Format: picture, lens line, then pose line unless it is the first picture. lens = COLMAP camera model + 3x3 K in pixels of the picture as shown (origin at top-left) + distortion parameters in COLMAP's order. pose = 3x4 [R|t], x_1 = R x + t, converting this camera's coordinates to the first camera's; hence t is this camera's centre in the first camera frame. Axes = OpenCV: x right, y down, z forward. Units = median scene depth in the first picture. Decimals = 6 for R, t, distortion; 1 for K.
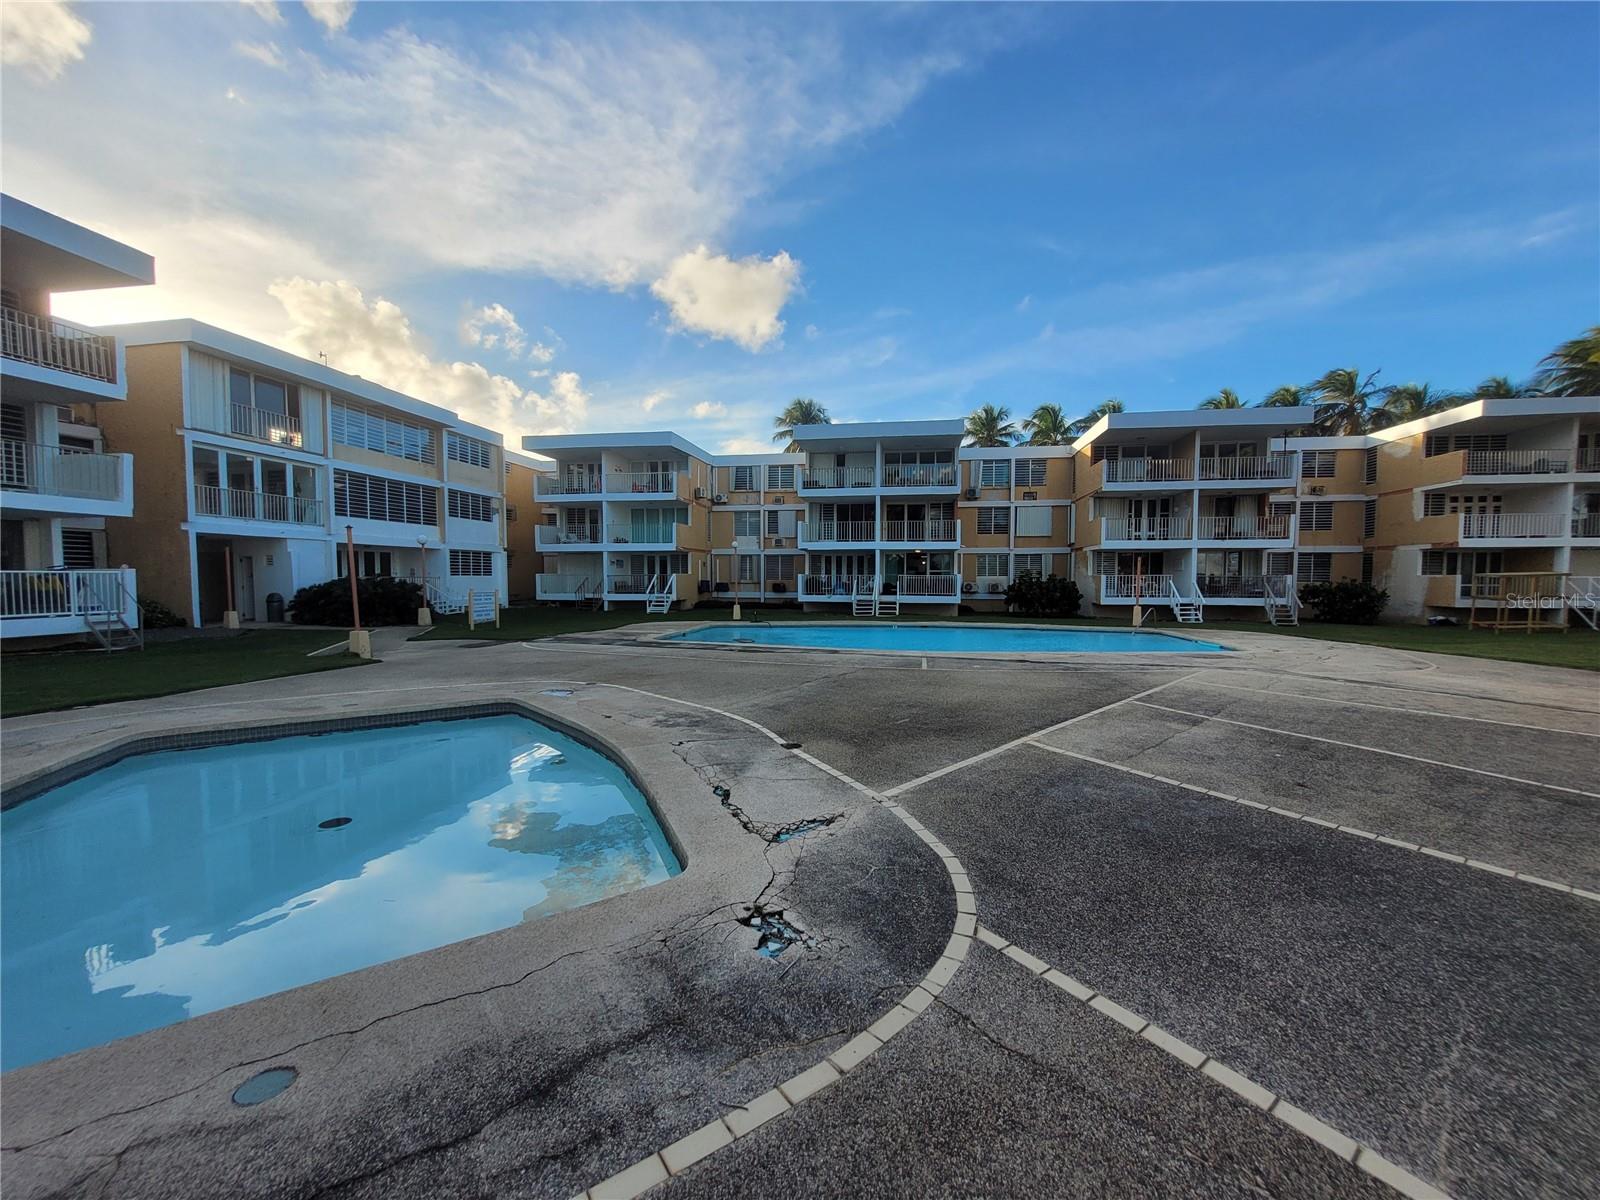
lens RADIAL K [[623.0, 0, 806.5], [0, 623.0, 612.5], [0, 0, 1]] dist [-0.001020, 0.000497]
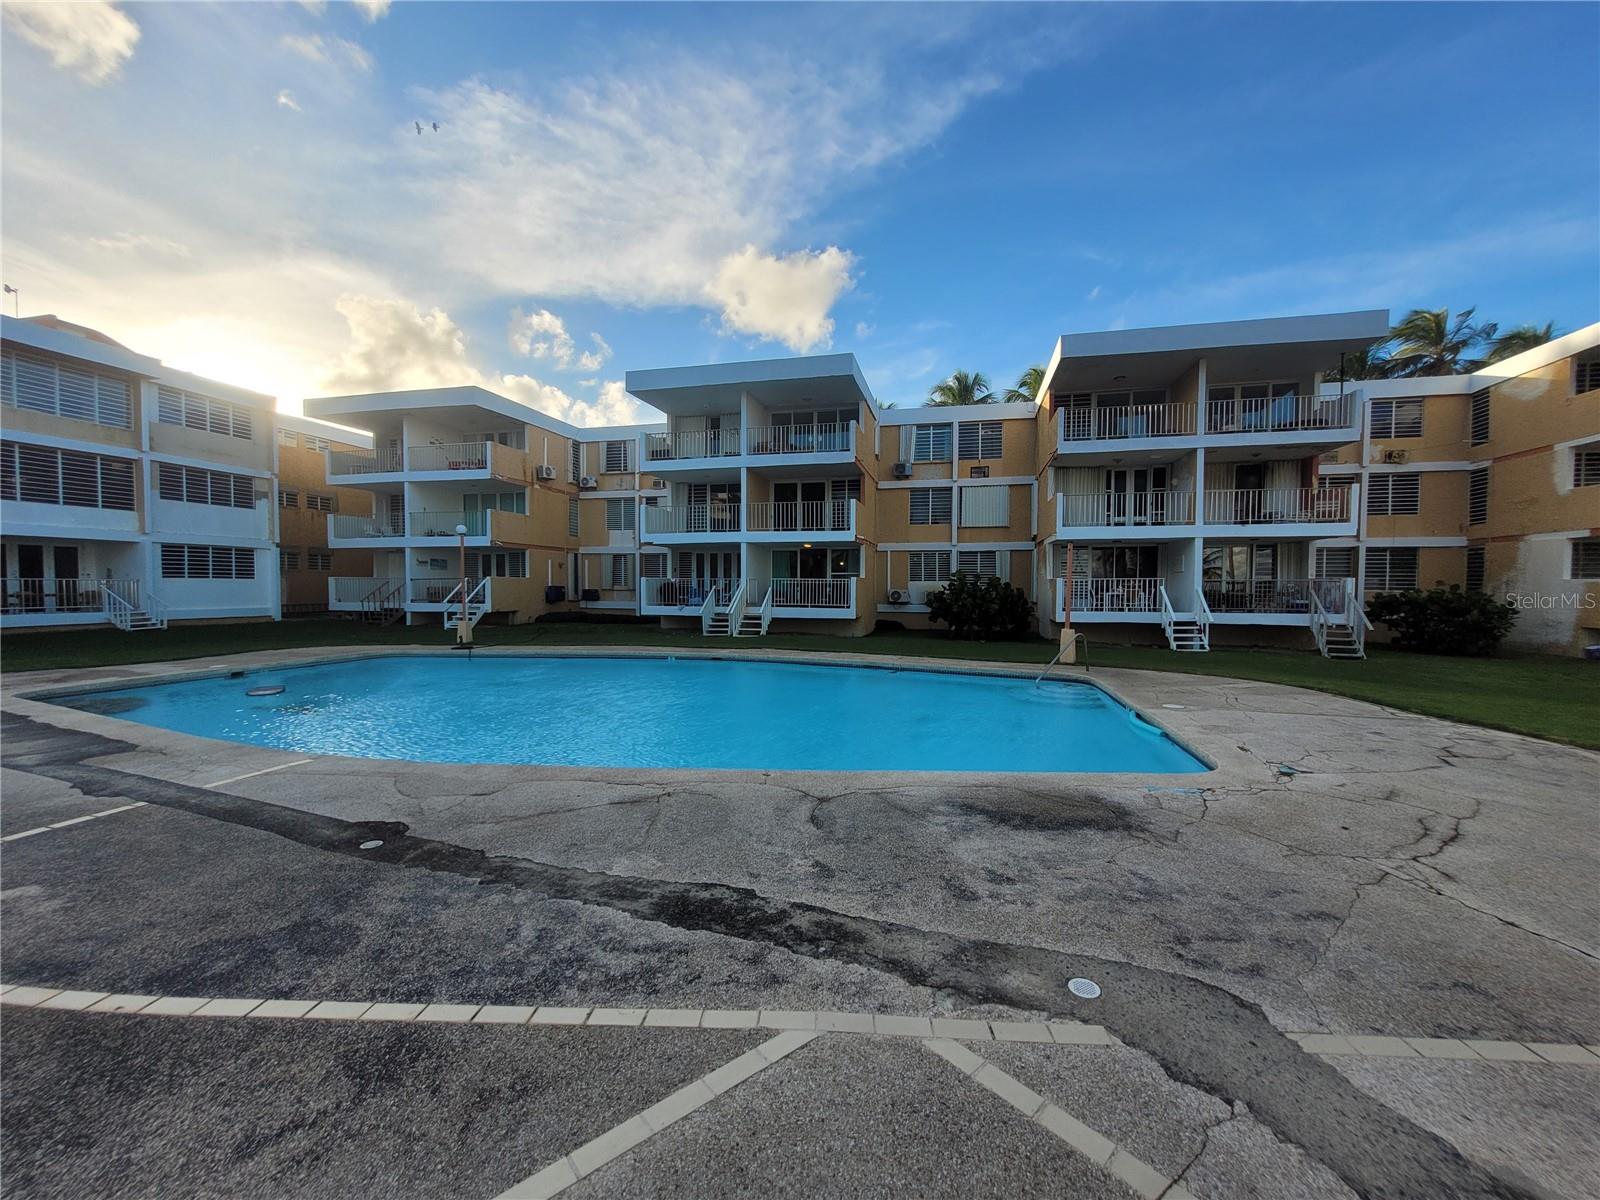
lens RADIAL K [[623.0, 0, 808.0], [0, 623.0, 593.8], [0, 0, 1]] dist [-0.001020, 0.000497]
pose [[0.997990, 0.003058, -0.063303, 0.216476], [-0.005946, 0.998947, -0.045484, -0.009556], [0.063097, 0.045769, 0.996957, 0.277787]]
